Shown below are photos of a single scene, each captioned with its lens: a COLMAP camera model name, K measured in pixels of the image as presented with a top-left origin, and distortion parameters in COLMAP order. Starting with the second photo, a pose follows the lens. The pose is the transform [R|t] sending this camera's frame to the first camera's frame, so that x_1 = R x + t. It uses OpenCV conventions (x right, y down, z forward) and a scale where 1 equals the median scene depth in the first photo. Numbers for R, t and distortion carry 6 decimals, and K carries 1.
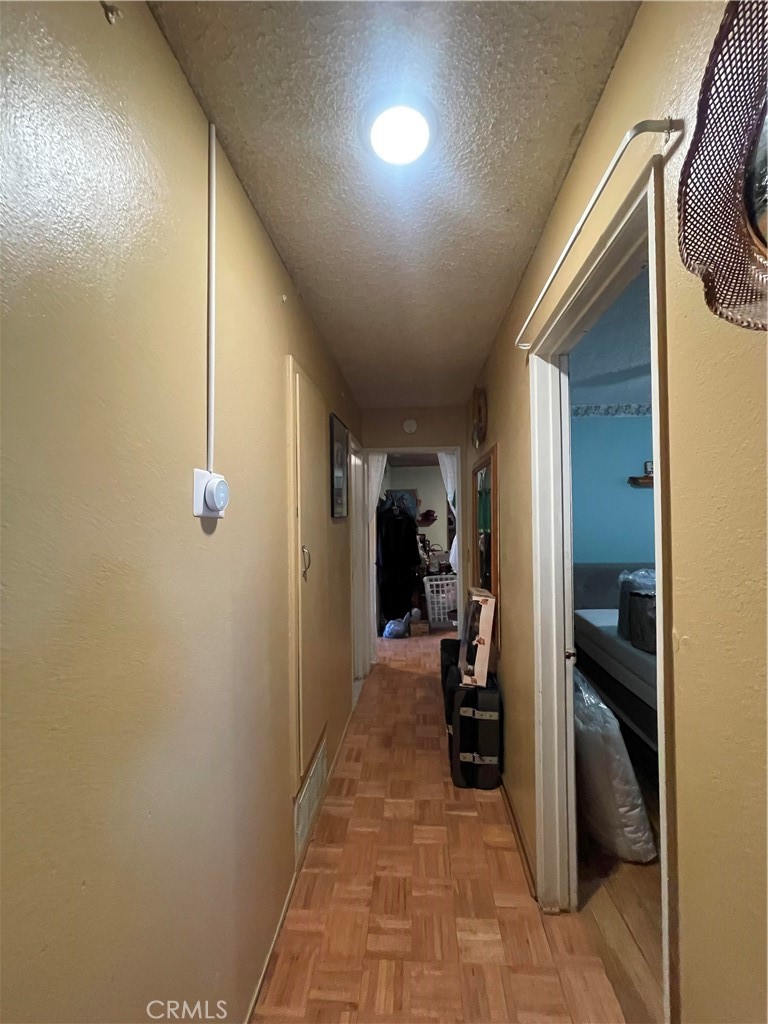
lens RADIAL K [[412.5, 0, 387.4], [0, 412.5, 511.7], [0, 0, 1]] dist [-0.002853, -0.000854]
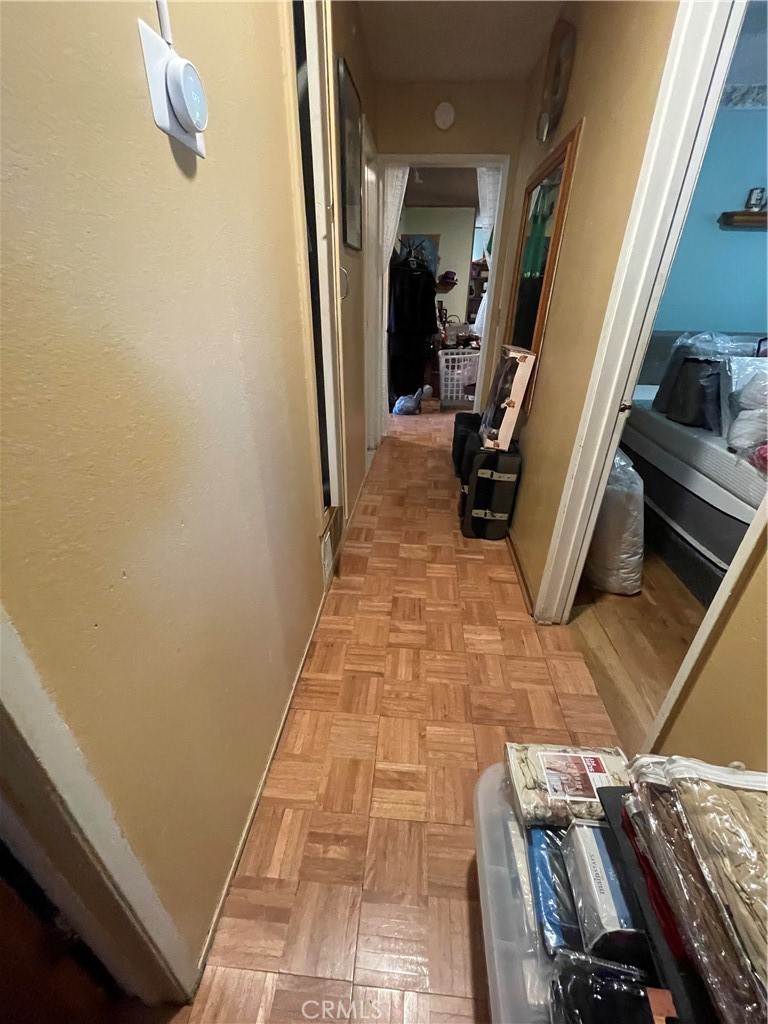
lens RADIAL K [[412.5, 0, 385.2], [0, 412.5, 510.9], [0, 0, 1]] dist [-0.002853, -0.000854]
pose [[0.999513, 0.030918, -0.004297, -0.042494], [-0.025016, 0.875727, 0.482158, 0.088021], [0.018670, -0.481816, 0.876074, 0.075379]]
